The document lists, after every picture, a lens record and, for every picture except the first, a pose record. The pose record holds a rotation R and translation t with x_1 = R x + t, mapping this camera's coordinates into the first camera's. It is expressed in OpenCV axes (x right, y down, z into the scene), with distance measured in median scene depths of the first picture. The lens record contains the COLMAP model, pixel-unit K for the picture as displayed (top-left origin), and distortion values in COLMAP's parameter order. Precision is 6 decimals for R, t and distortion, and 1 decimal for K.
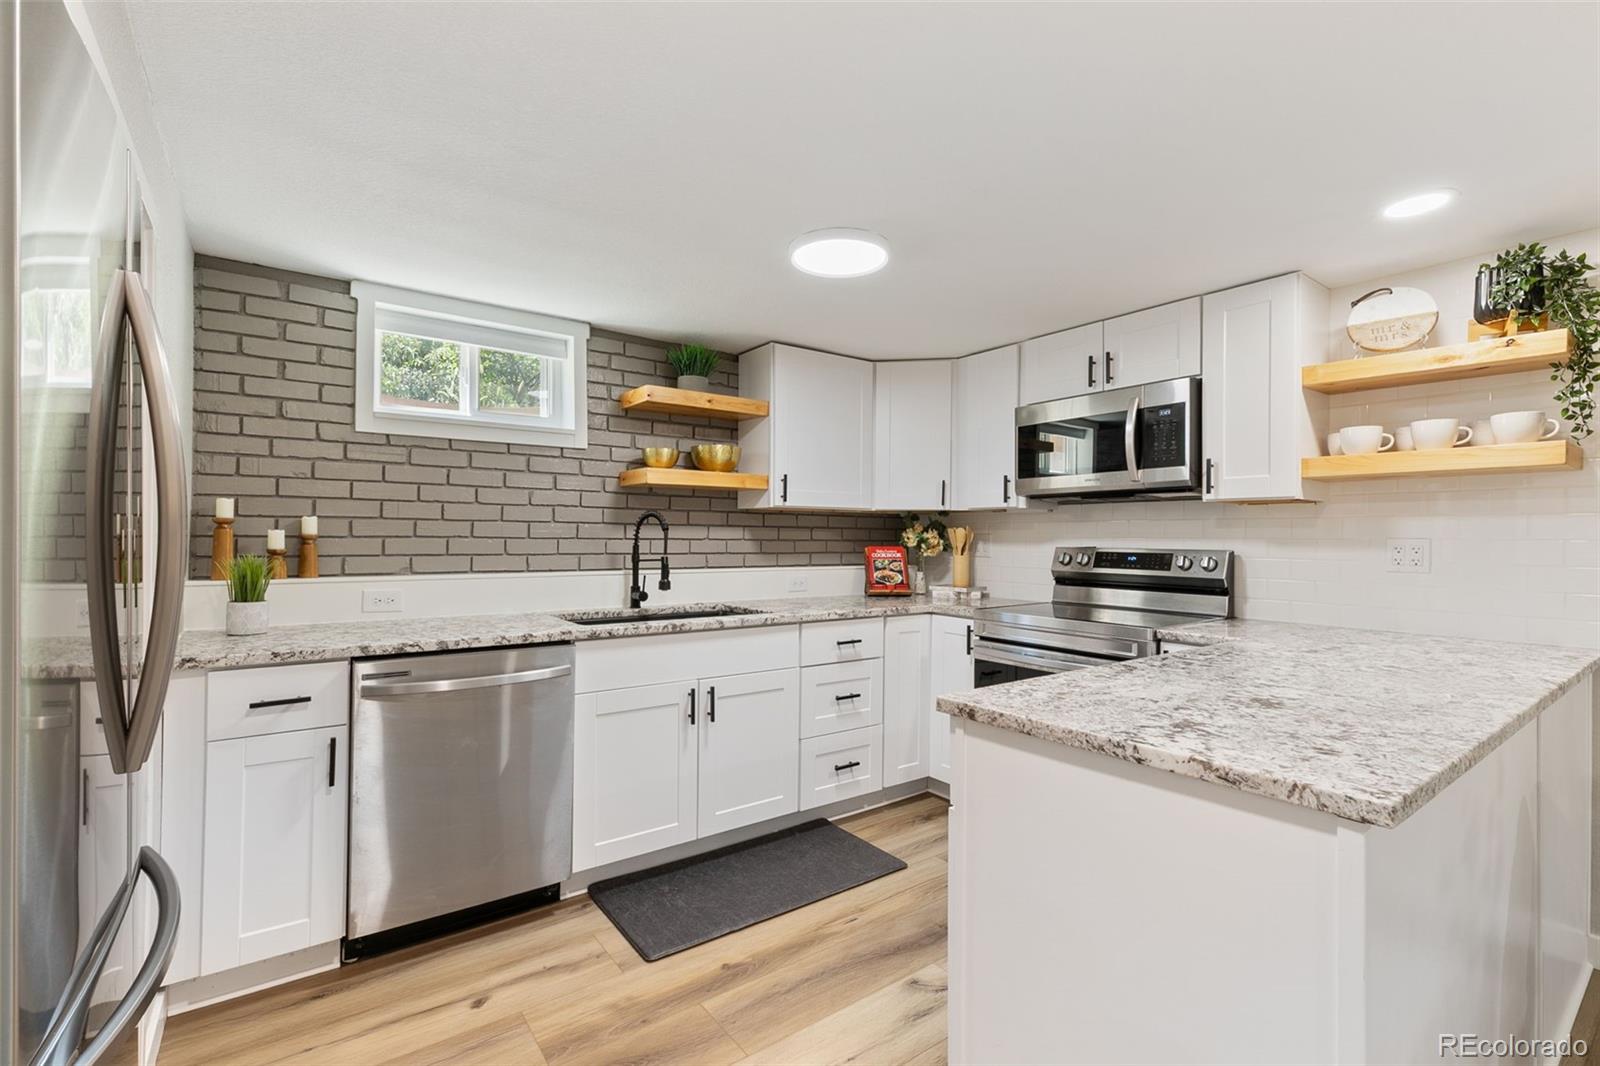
lens RADIAL K [[709.2, 0, 800.2], [0, 709.2, 537.4], [0, 0, 1]] dist [0.004402, -0.000626]
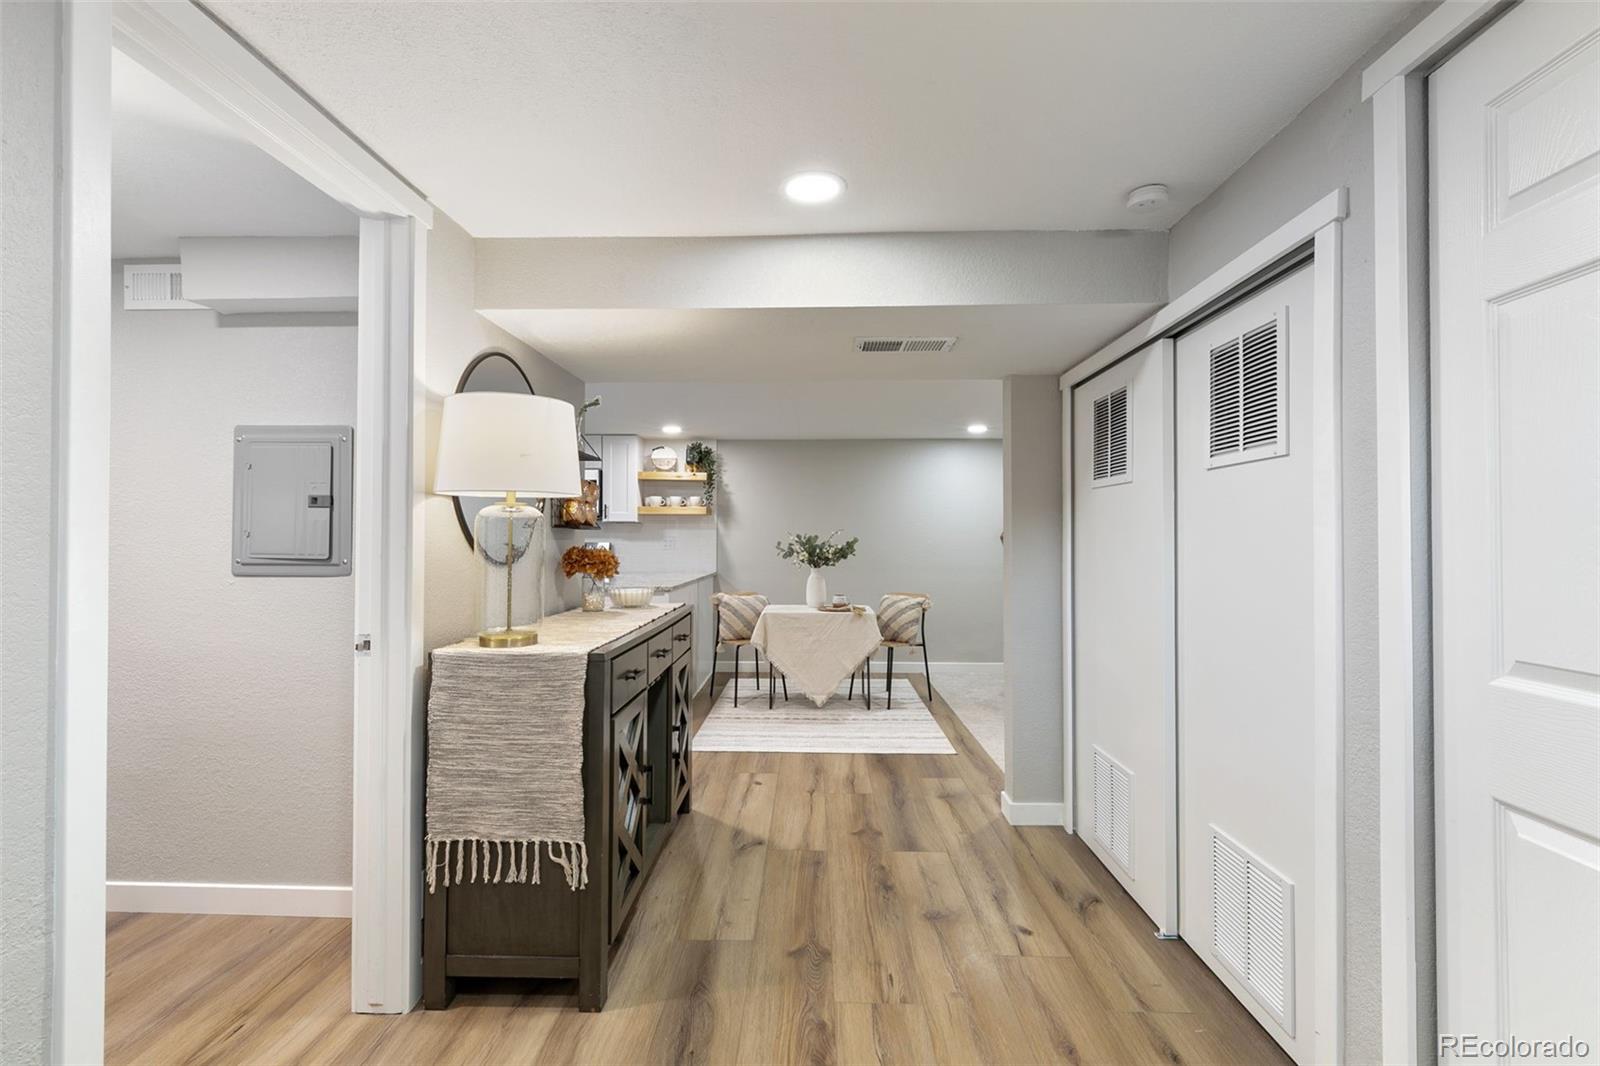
lens RADIAL K [[709.2, 0, 800.4], [0, 709.2, 529.7], [0, 0, 1]] dist [0.004402, -0.000626]
pose [[0.610783, 0.005356, 0.791780, -1.052106], [-0.002400, 0.999985, -0.004912, -0.016160], [-0.791795, 0.001100, 0.610786, -1.131665]]
